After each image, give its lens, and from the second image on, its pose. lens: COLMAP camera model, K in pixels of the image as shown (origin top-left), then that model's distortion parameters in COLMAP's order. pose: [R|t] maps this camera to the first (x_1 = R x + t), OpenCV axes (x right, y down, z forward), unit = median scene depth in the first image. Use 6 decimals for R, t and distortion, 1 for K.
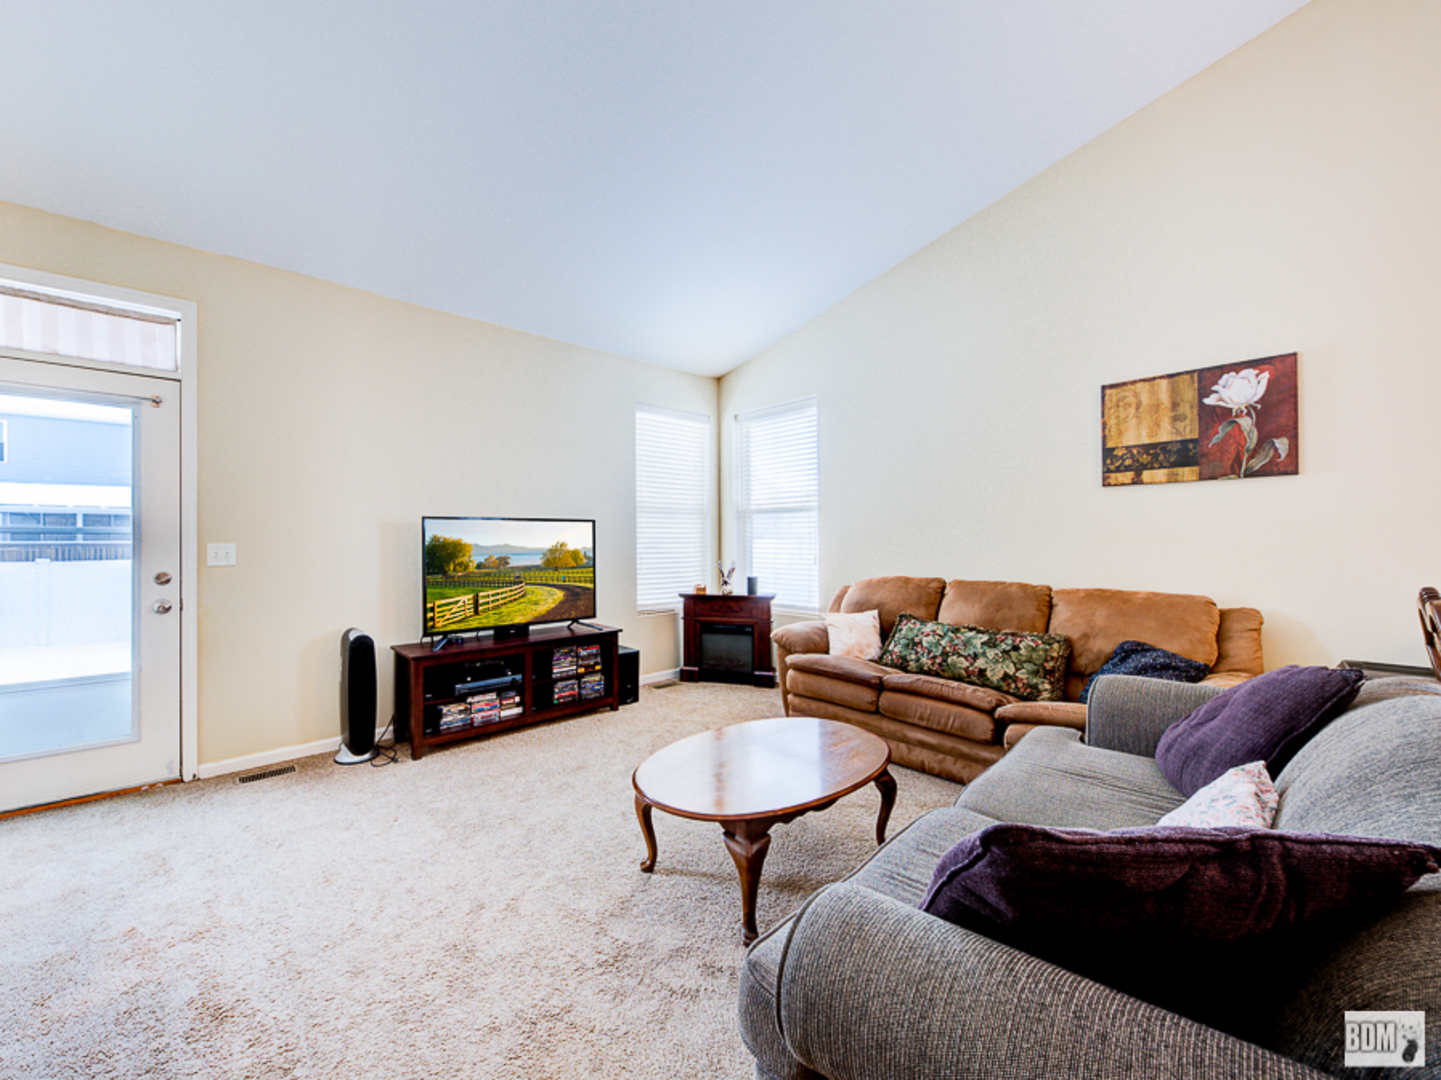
lens RADIAL K [[559.6, 0, 674.1], [0, 559.6, 543.8], [0, 0, 1]] dist [-0.000263, -0.000061]
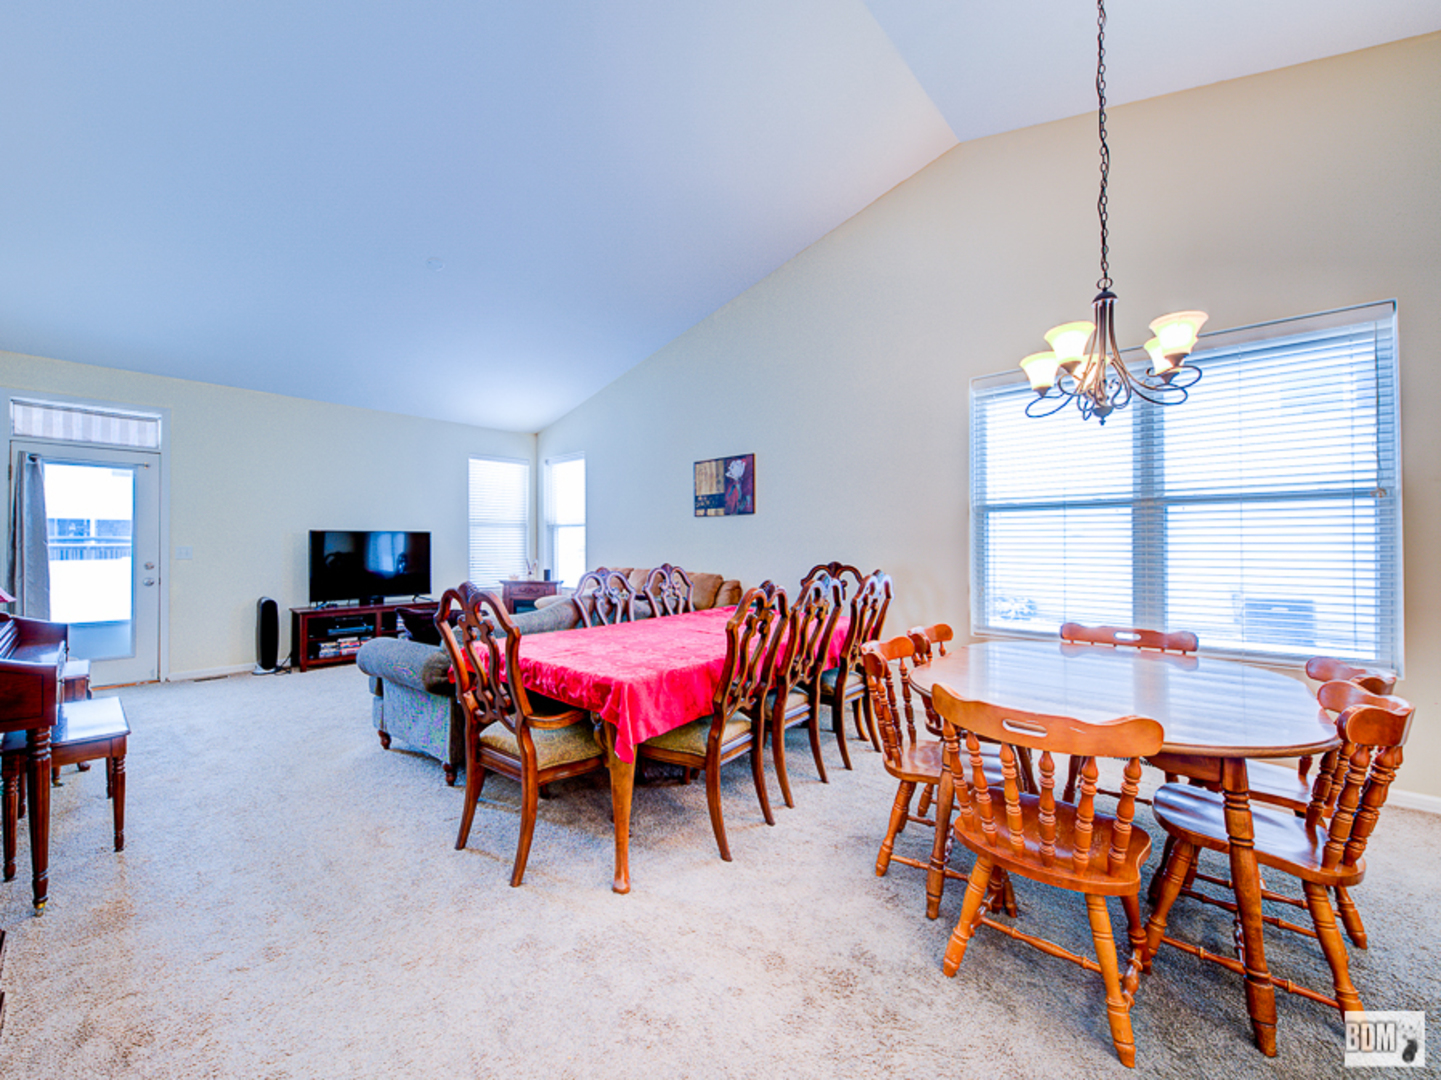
lens RADIAL K [[559.6, 0, 673.8], [0, 559.6, 545.7], [0, 0, 1]] dist [-0.000263, -0.000061]
pose [[0.996870, 0.003712, 0.078970, 0.555158], [-0.003447, 0.999988, -0.003495, -0.000527], [-0.078982, 0.003212, 0.996871, -0.828832]]
